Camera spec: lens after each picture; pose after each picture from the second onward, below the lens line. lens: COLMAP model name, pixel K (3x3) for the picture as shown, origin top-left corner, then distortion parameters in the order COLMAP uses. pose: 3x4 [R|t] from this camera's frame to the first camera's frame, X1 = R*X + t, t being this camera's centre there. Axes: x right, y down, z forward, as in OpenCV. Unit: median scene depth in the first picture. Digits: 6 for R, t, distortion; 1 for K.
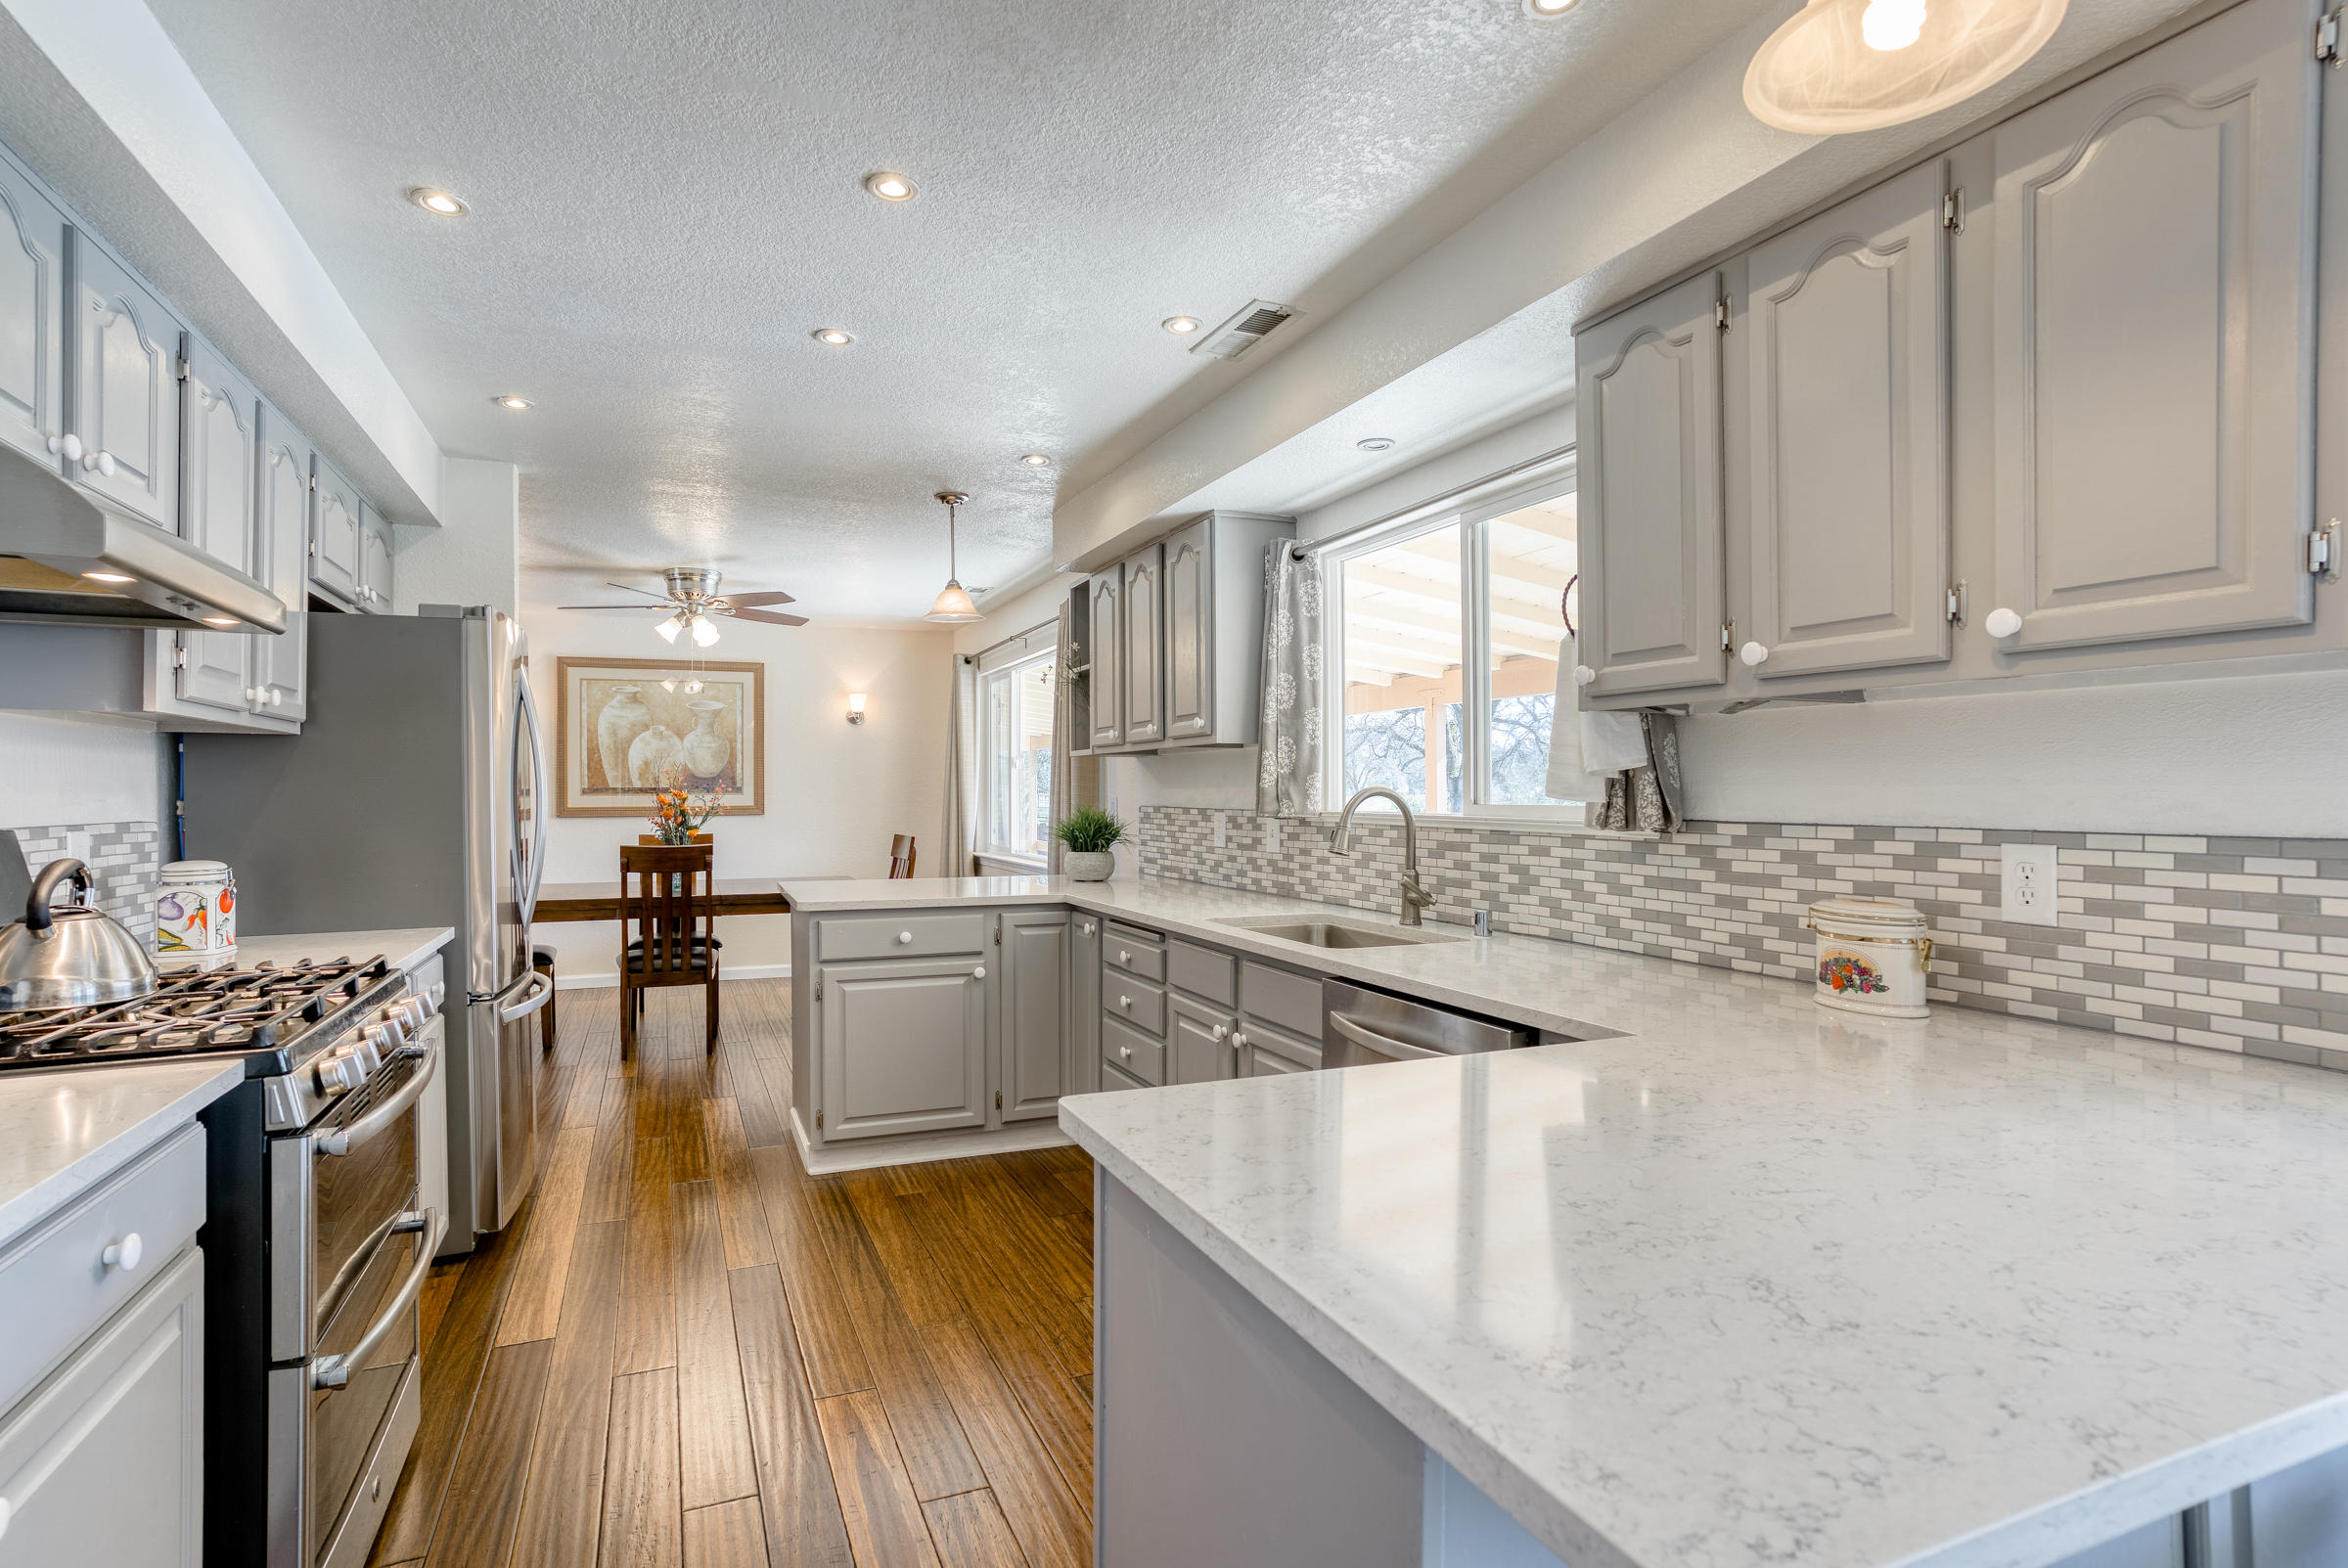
lens RADIAL K [[1164.9, 0, 1186.4], [0, 1164.9, 783.2], [0, 0, 1]] dist [-0.070419, 0.000458]
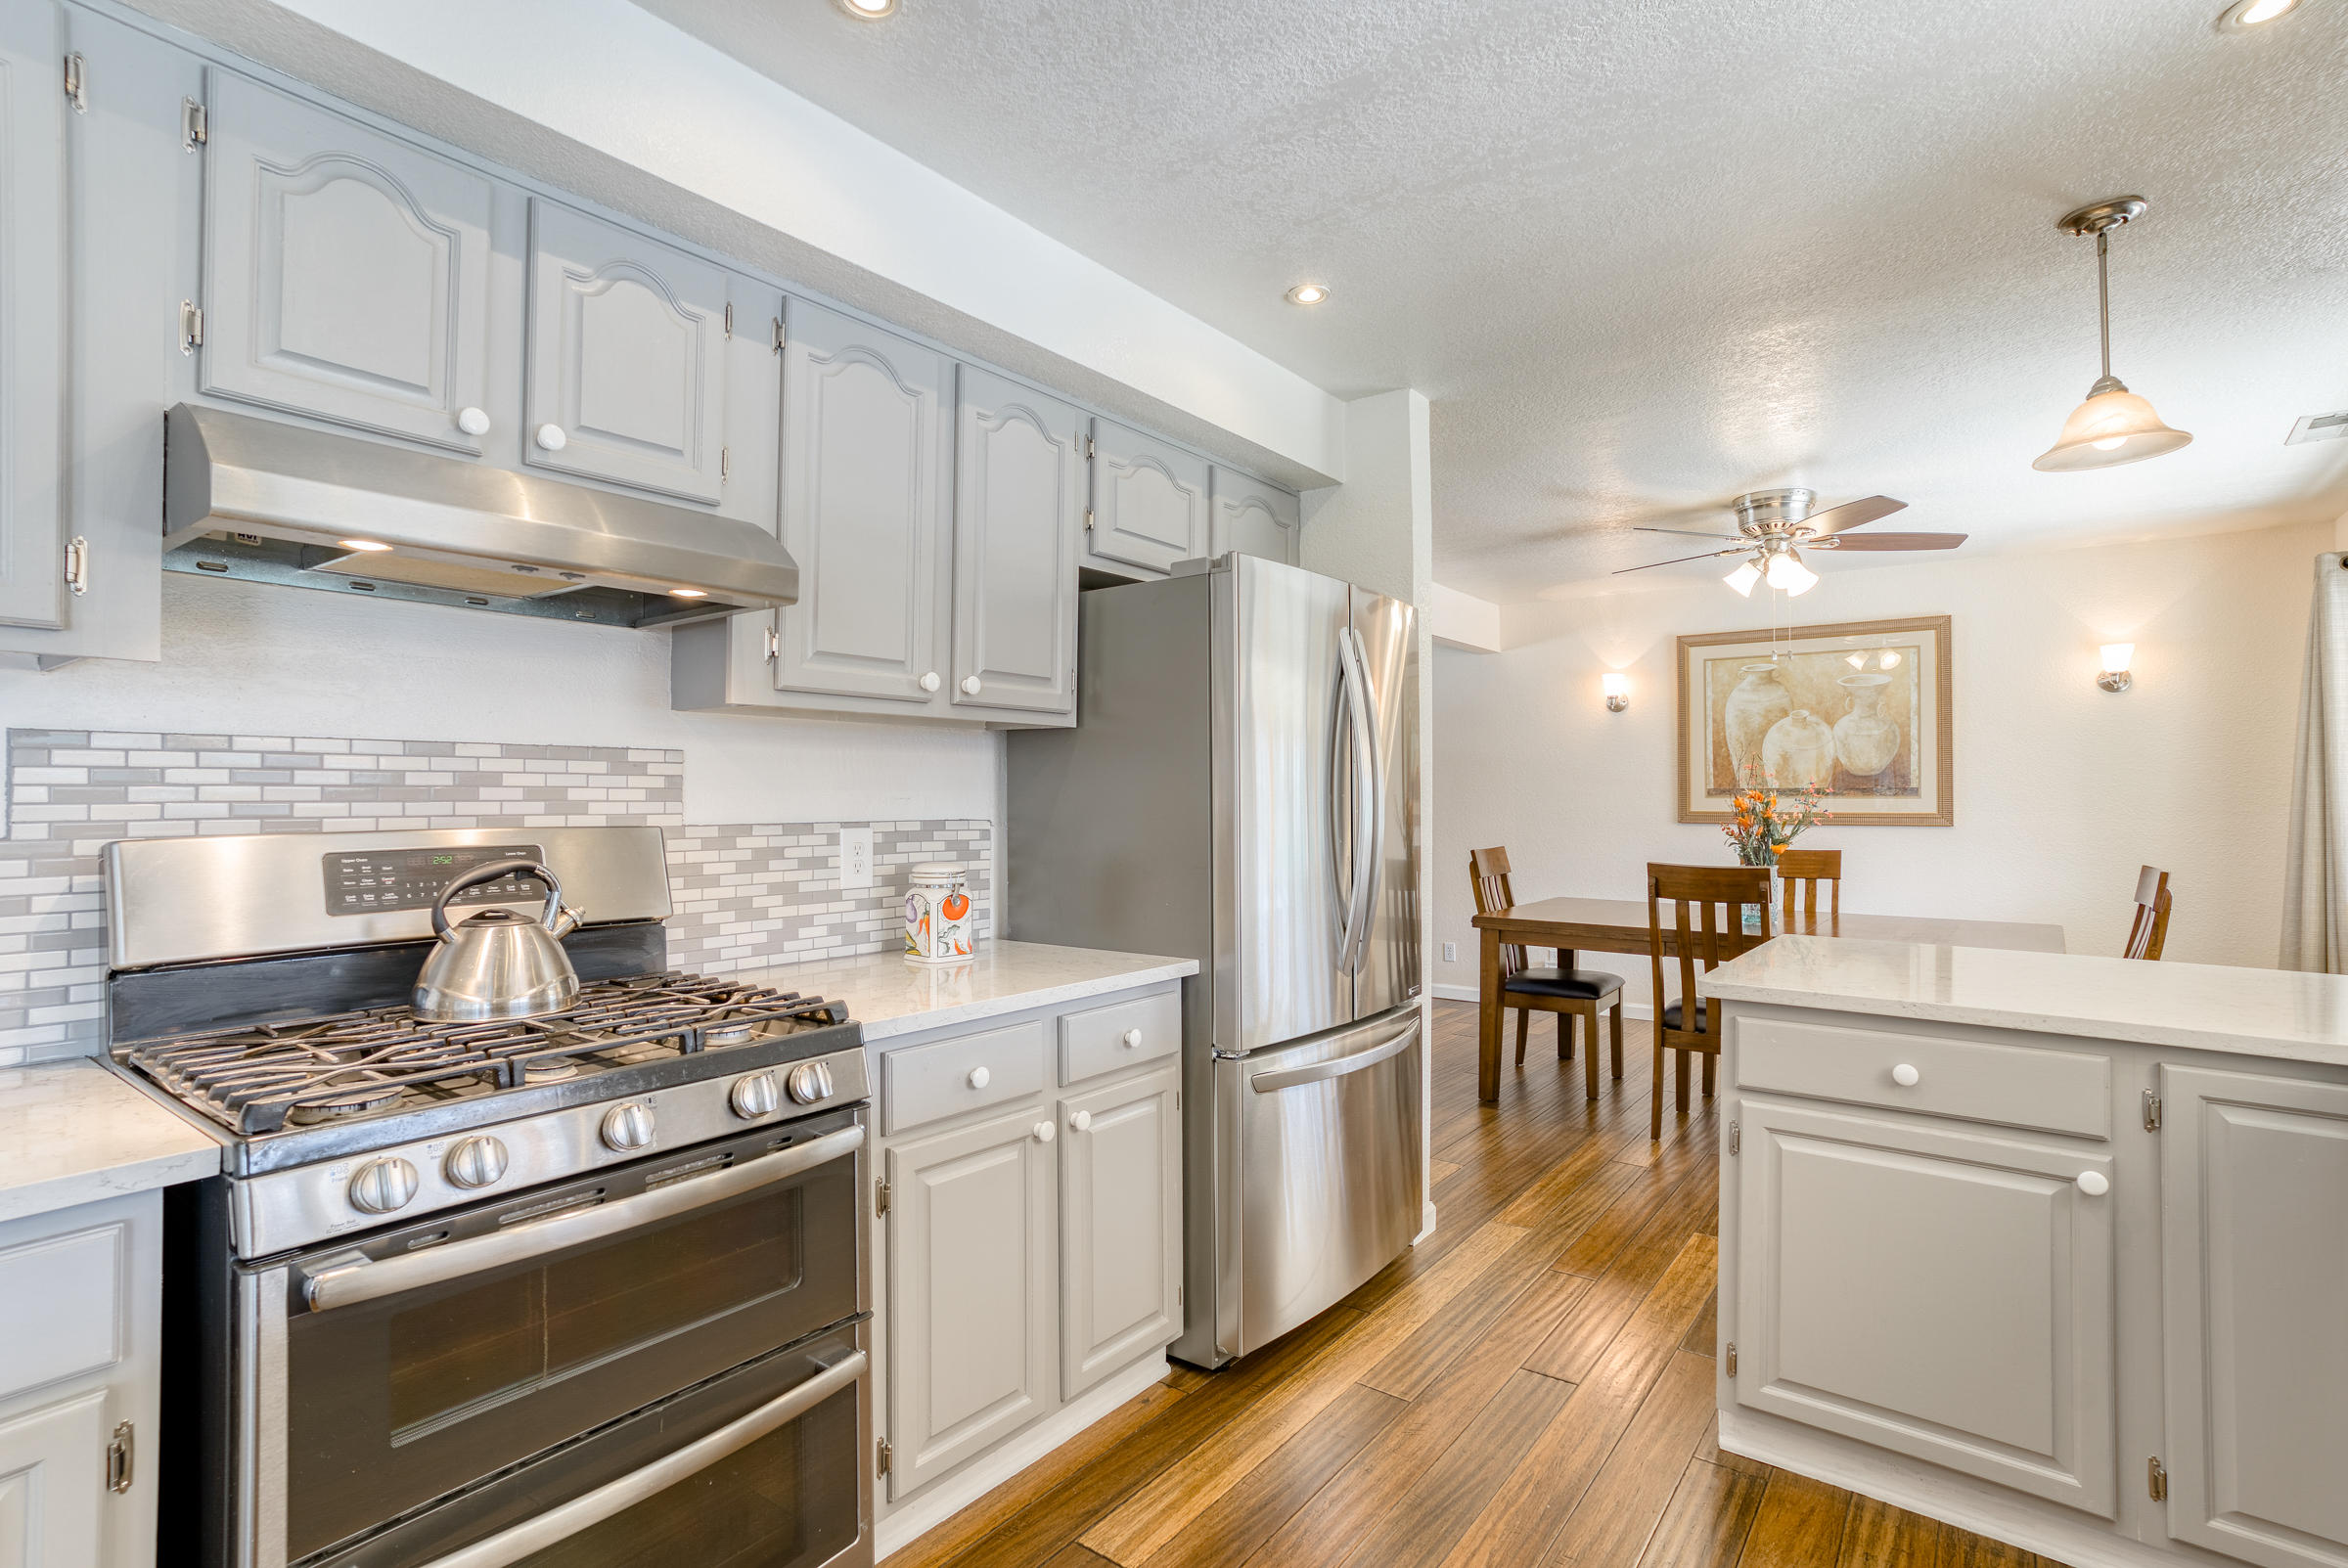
lens RADIAL K [[1151.5, 0, 1170.5], [0, 1151.5, 787.1], [0, 0, 1]] dist [-0.044435, 0.031536]
pose [[0.475899, -0.000469, -0.879500, 0.045211], [0.001676, 0.999999, 0.000373, 0.003562], [0.879499, -0.001652, 0.475899, 0.450744]]
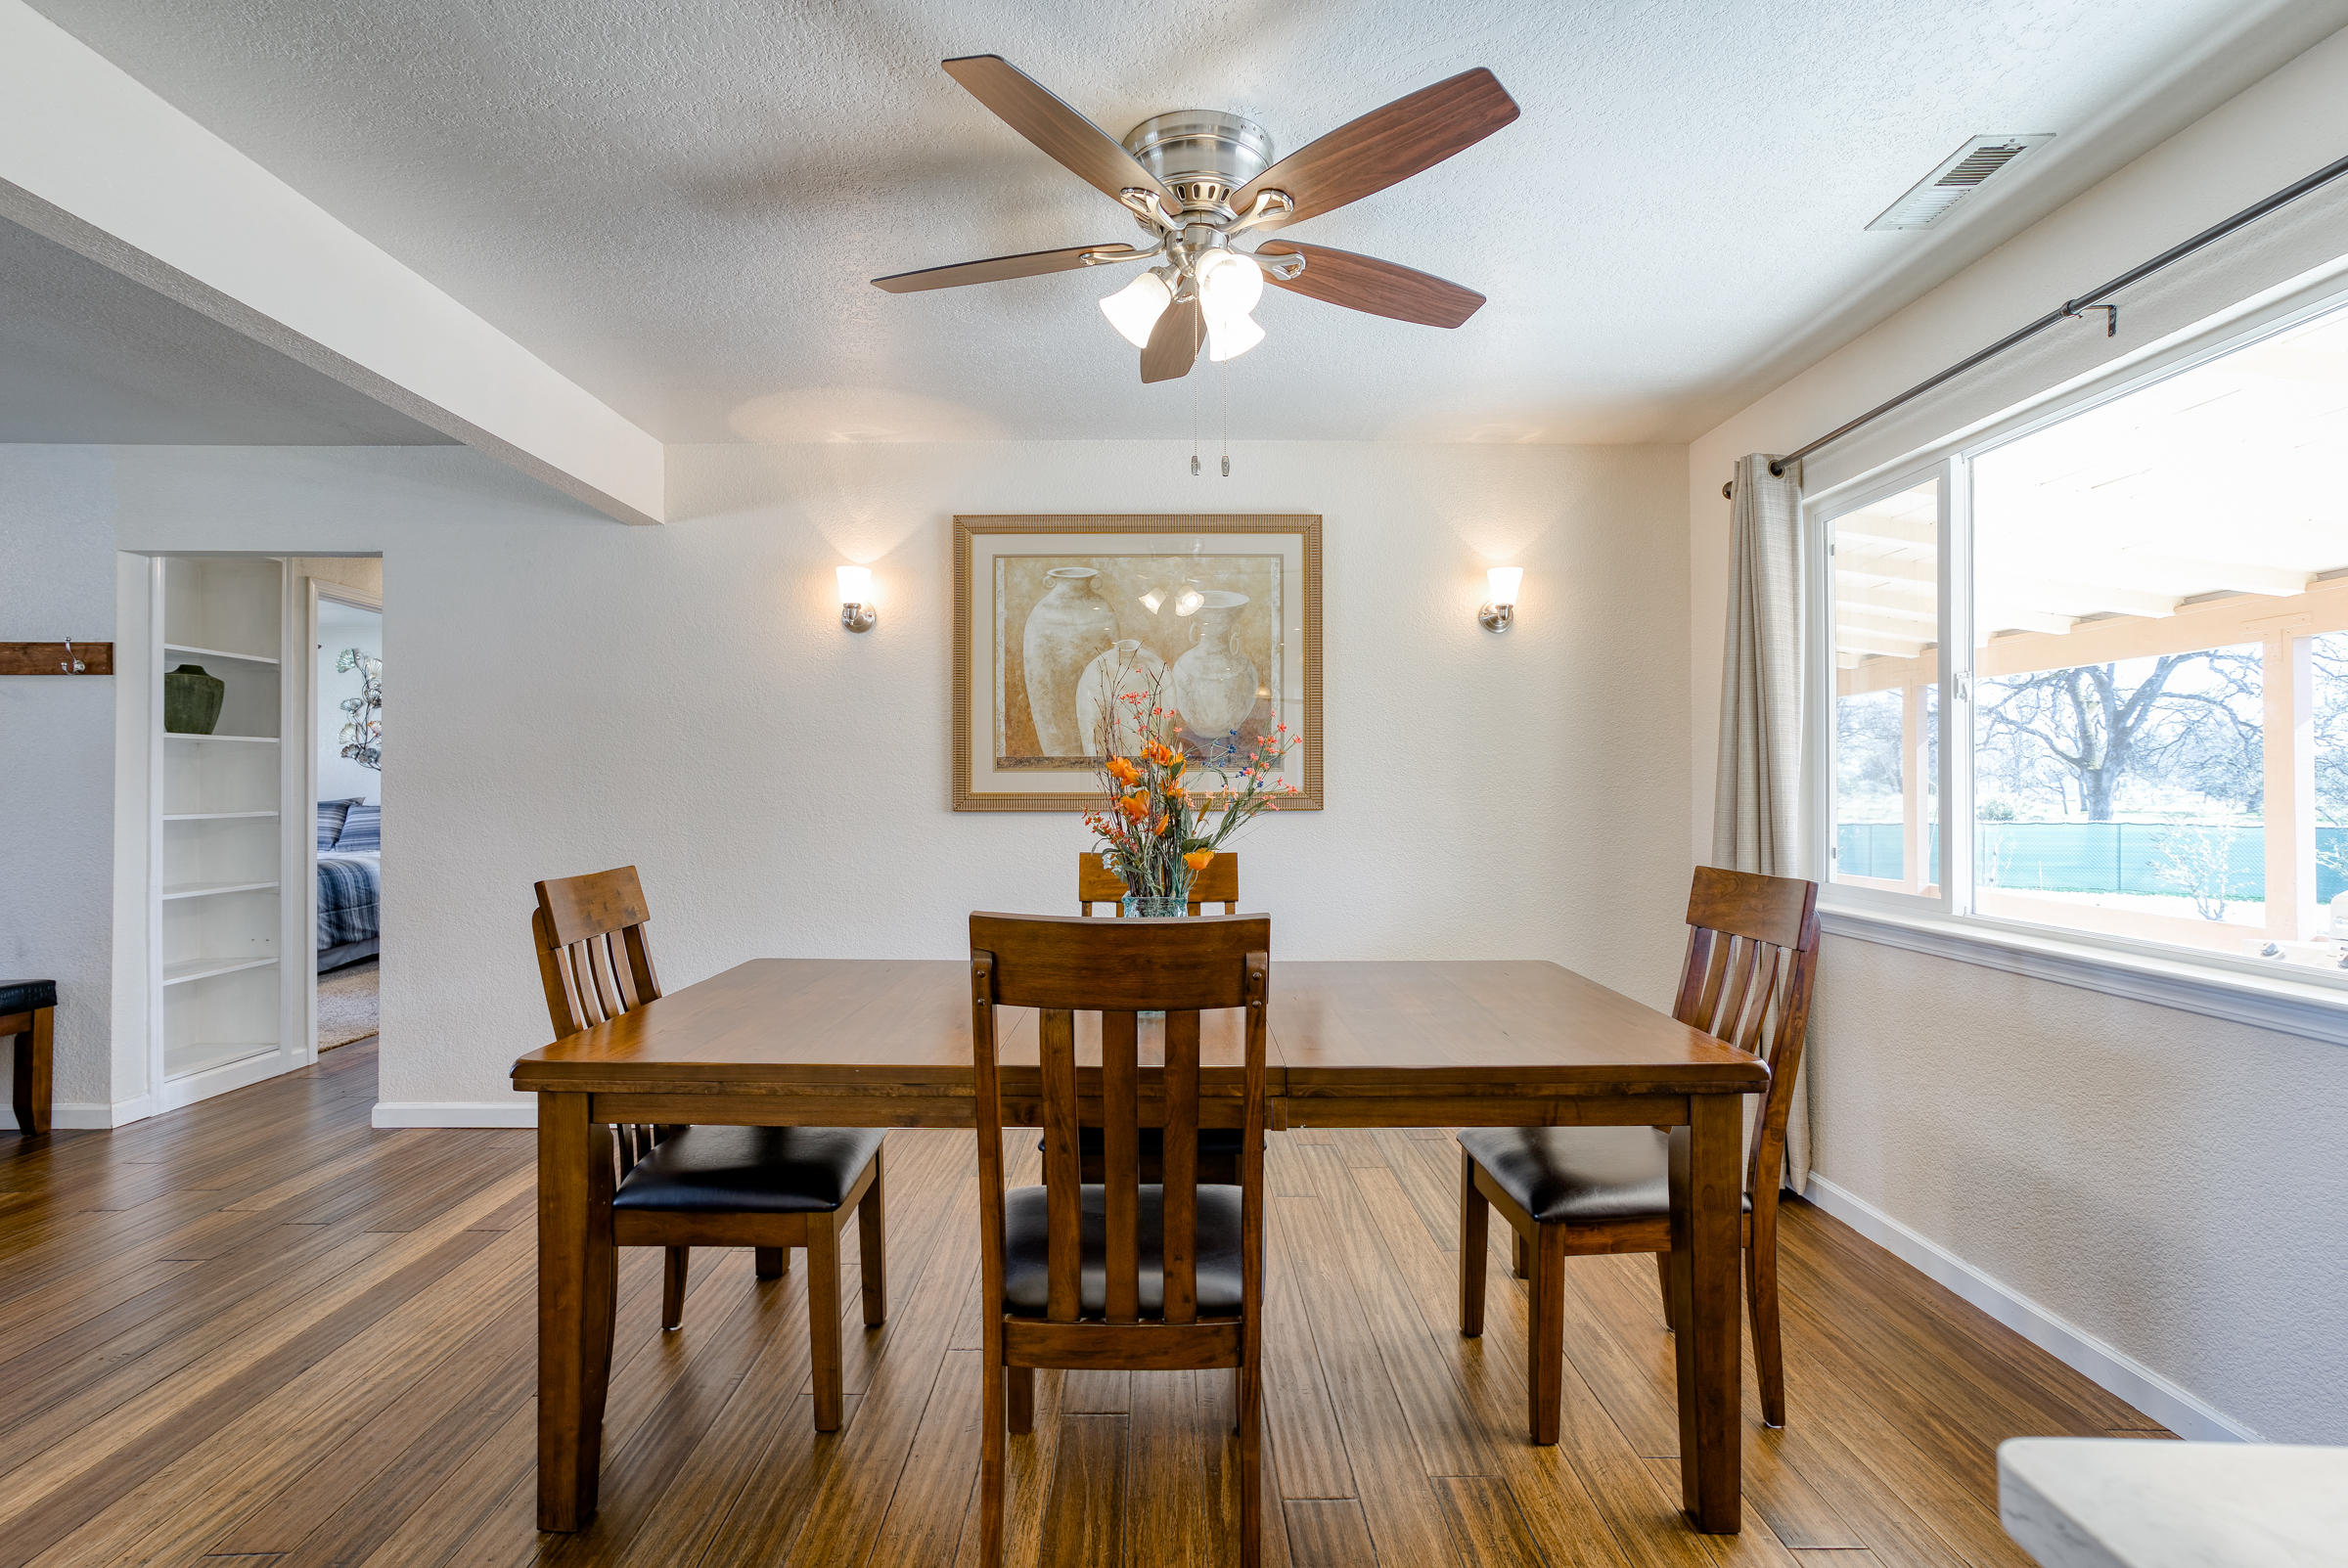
lens RADIAL K [[1151.5, 0, 1170.5], [0, 1151.5, 787.1], [0, 0, 1]] dist [-0.044435, 0.031536]
pose [[0.915122, 0.006621, -0.403123, -0.424692], [-0.004551, 0.999971, 0.006094, 0.026305], [0.403152, -0.003742, 0.915125, 0.970184]]
